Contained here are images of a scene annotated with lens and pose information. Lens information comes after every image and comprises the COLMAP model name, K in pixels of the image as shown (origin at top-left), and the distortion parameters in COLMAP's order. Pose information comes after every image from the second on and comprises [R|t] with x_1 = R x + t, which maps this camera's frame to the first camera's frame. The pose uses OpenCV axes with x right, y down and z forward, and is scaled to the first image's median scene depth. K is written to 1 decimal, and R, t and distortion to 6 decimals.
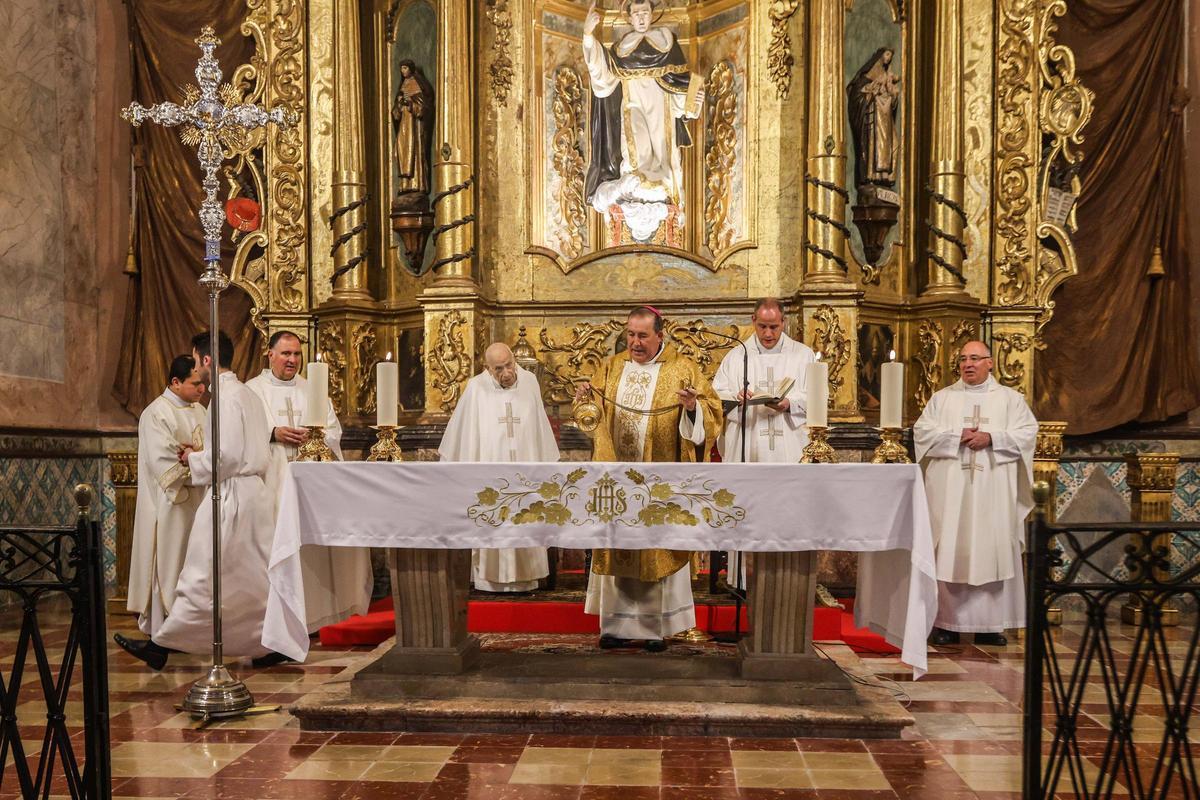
lens RADIAL K [[1311.4, 0, 575.5], [0, 1311.4, 507.8], [0, 0, 1]] dist [0.002582, -0.011015]
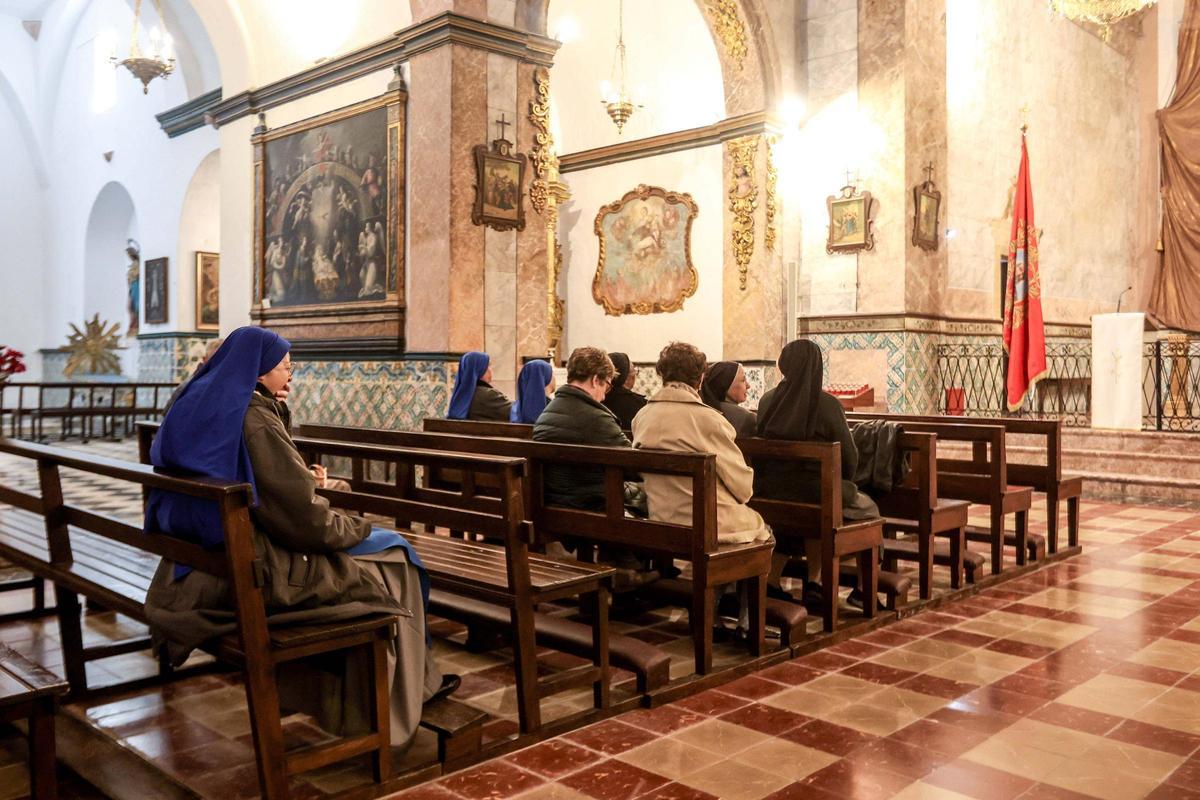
lens RADIAL K [[1002.8, 0, 600.5], [0, 1002.8, 381.0], [0, 0, 1]] dist [-0.002498, -0.003137]
pose [[0.759993, 0.006334, -0.649900, 0.015044], [-0.018611, 0.999755, -0.012020, 0.065102], [0.649664, 0.021230, 0.759925, -0.816209]]
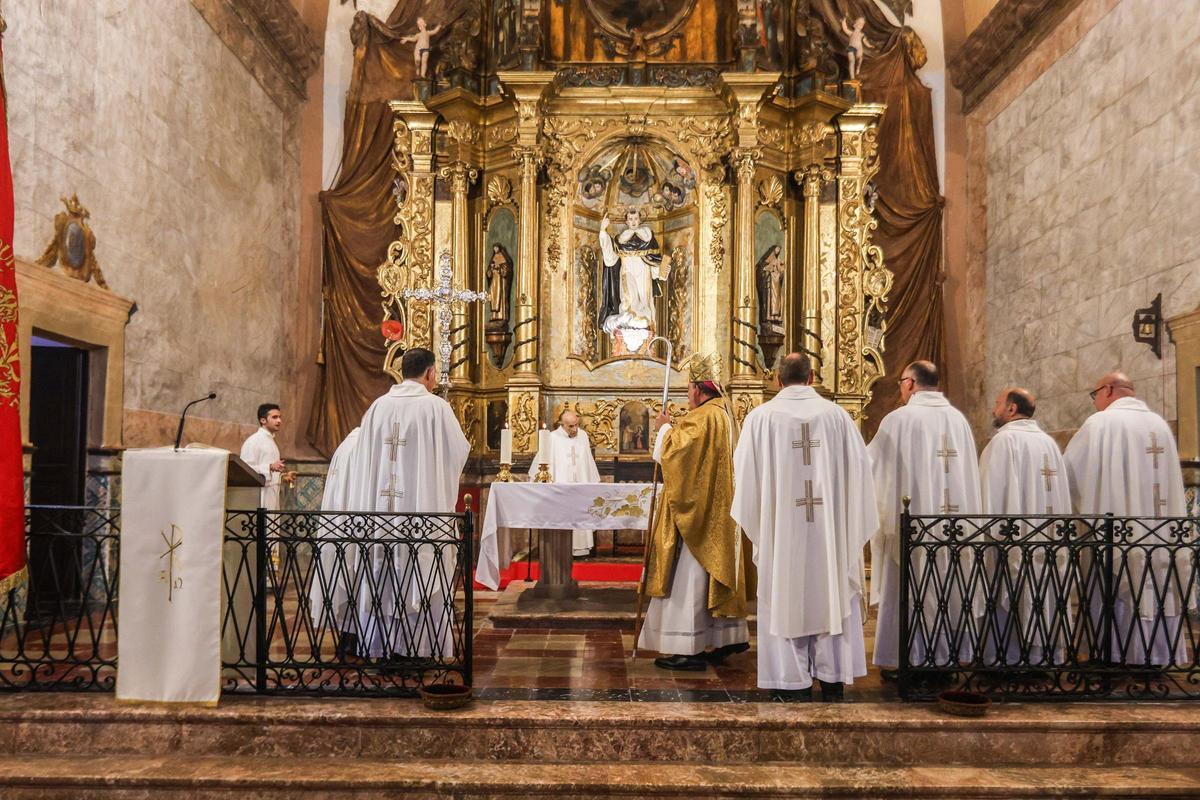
lens RADIAL K [[891.2, 0, 598.4], [0, 891.2, 457.4], [0, 0, 1]] dist [-0.001975, -0.000641]
pose [[0.997227, 0.011471, 0.073529, -0.080680], [-0.007009, 0.998134, -0.060658, 0.002963], [-0.074088, 0.059975, 0.995447, -0.137087]]
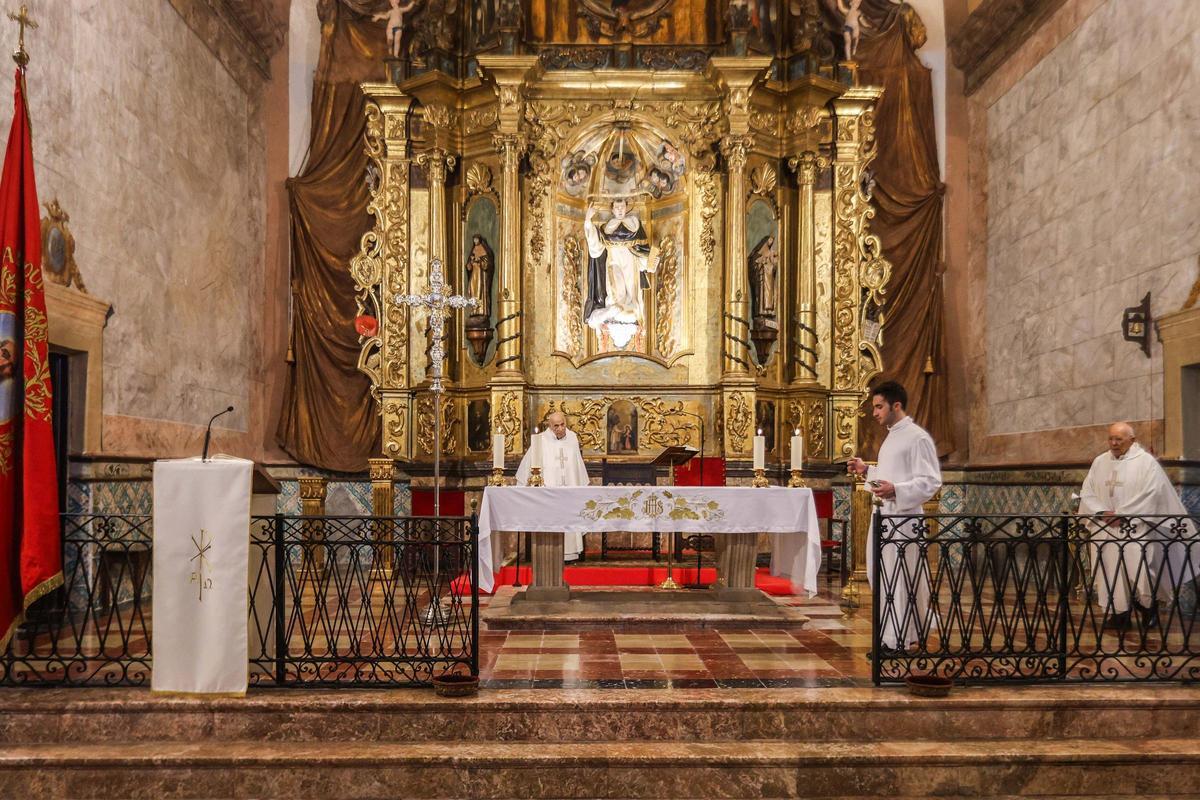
lens RADIAL K [[1005.5, 0, 601.5], [0, 1005.5, 471.1], [0, 0, 1]] dist [0.007697, -0.001461]
pose [[0.995357, 0.002669, 0.096217, -0.095817], [0.001645, 0.998998, -0.044733, 0.003997], [-0.096240, 0.044684, 0.994355, -0.230763]]
